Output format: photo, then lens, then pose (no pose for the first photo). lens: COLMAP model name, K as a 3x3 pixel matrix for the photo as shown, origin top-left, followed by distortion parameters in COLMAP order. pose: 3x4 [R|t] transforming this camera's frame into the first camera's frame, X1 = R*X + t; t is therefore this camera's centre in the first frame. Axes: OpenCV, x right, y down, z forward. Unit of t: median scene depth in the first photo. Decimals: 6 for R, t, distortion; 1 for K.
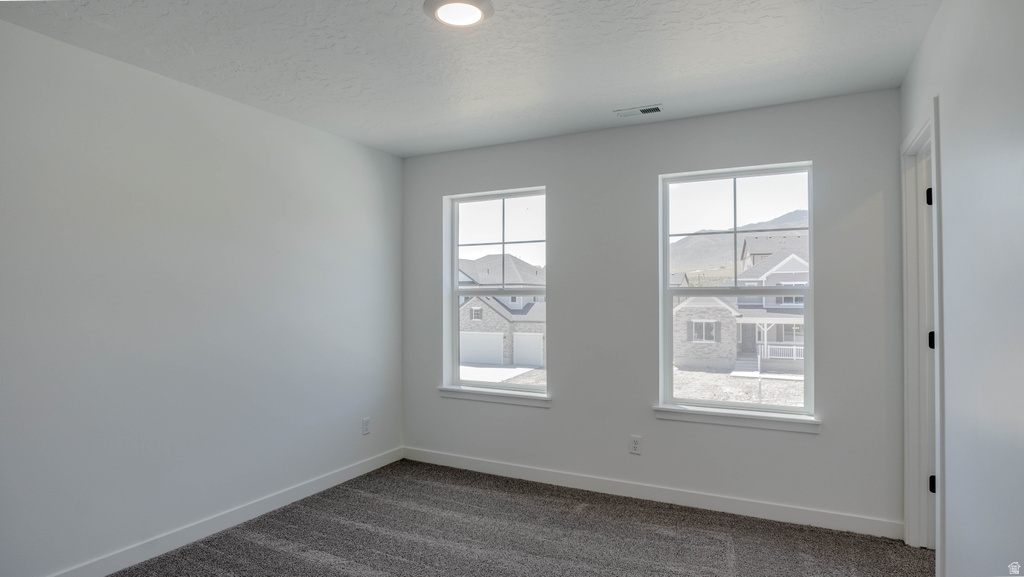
lens RADIAL K [[583.3, 0, 510.7], [0, 583.3, 301.1], [0, 0, 1]] dist [0.000314, 0.000124]
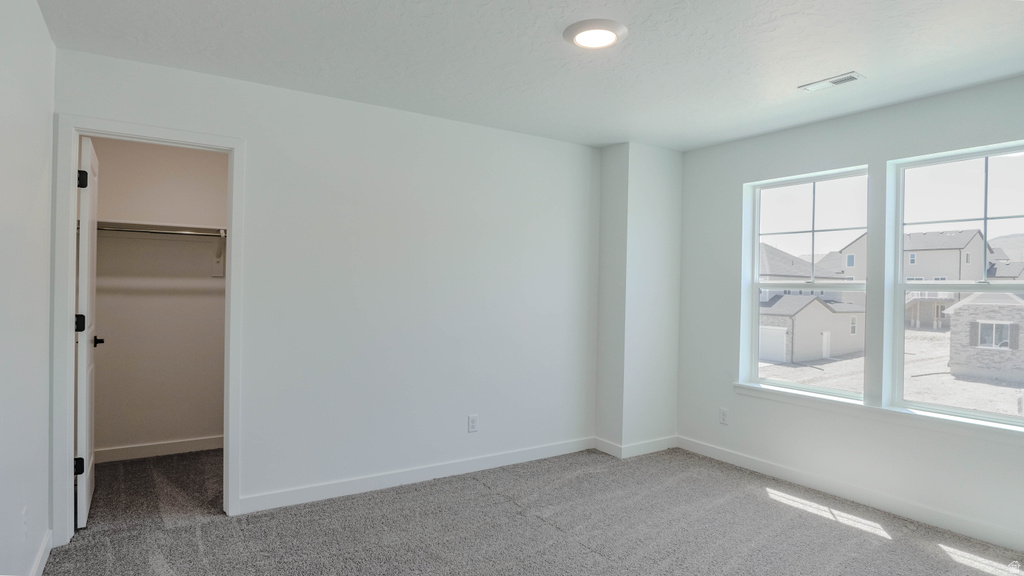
lens RADIAL K [[568.9, 0, 512.0], [0, 568.9, 288.0], [0, 0, 1]] dist [-0.002093, -0.000367]
pose [[0.877638, 0.020584, -0.478881, 0.117223], [-0.023433, 0.999725, 0.000026, 0.001969], [0.478750, 0.011198, 0.877880, -0.018016]]
